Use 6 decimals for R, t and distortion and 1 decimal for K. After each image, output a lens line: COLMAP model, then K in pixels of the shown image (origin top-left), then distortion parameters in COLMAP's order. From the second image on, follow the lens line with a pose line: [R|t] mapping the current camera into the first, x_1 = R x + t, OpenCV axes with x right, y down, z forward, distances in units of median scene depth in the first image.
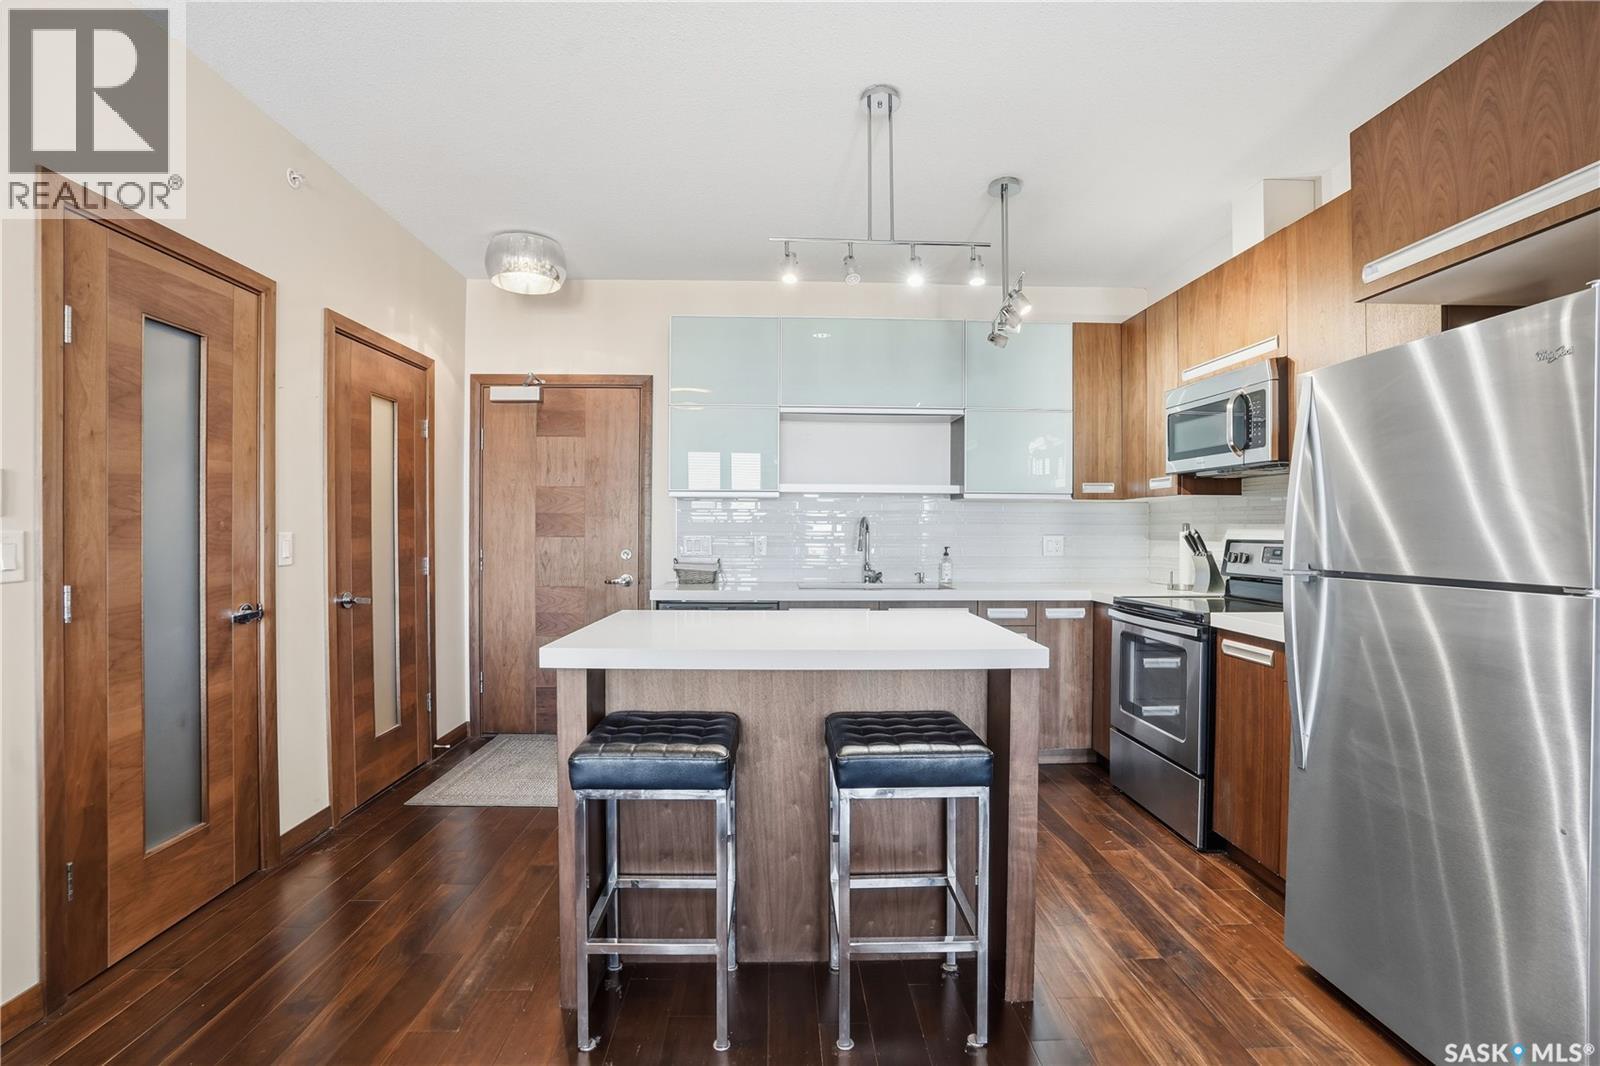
lens RADIAL K [[759.5, 0, 808.6], [0, 759.5, 520.6], [0, 0, 1]] dist [-0.022423, 0.000984]
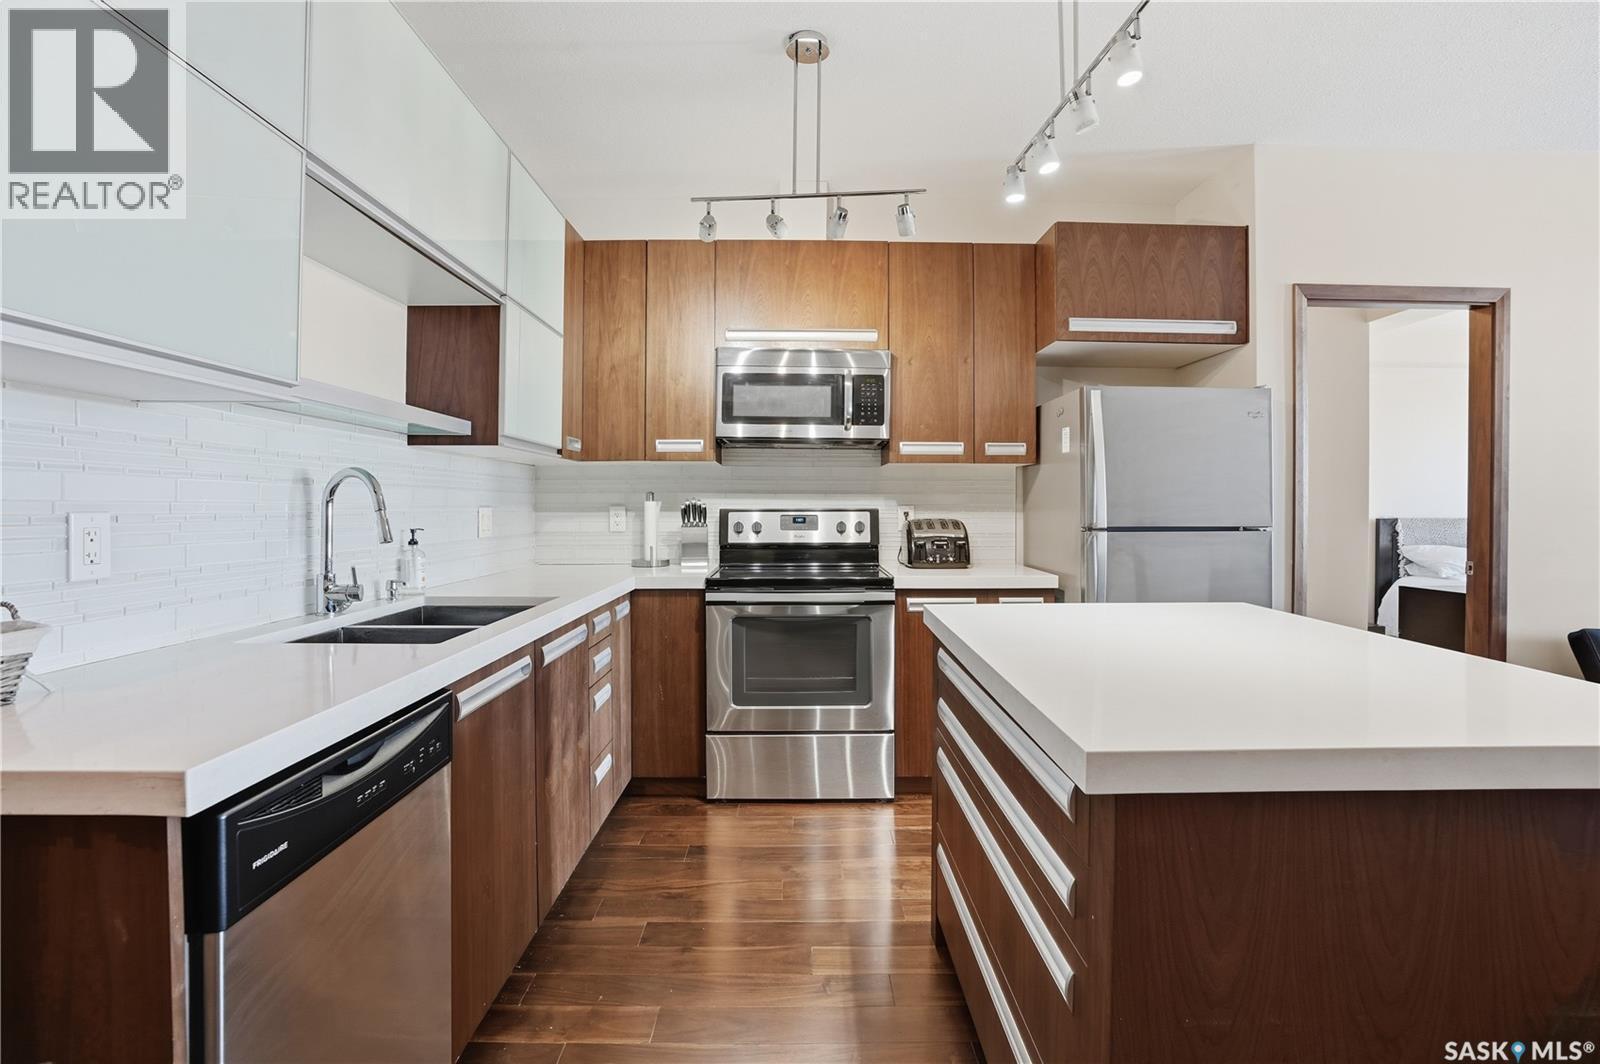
lens RADIAL K [[776.1, 0, 831.7], [0, 776.1, 508.1], [0, 0, 1]] dist [-0.060874, 0.042229]
pose [[-0.001136, -0.002085, 0.999997, -0.450439], [-0.002775, 0.999994, 0.002082, 0.021447], [-0.999996, -0.002773, -0.001142, 0.845800]]
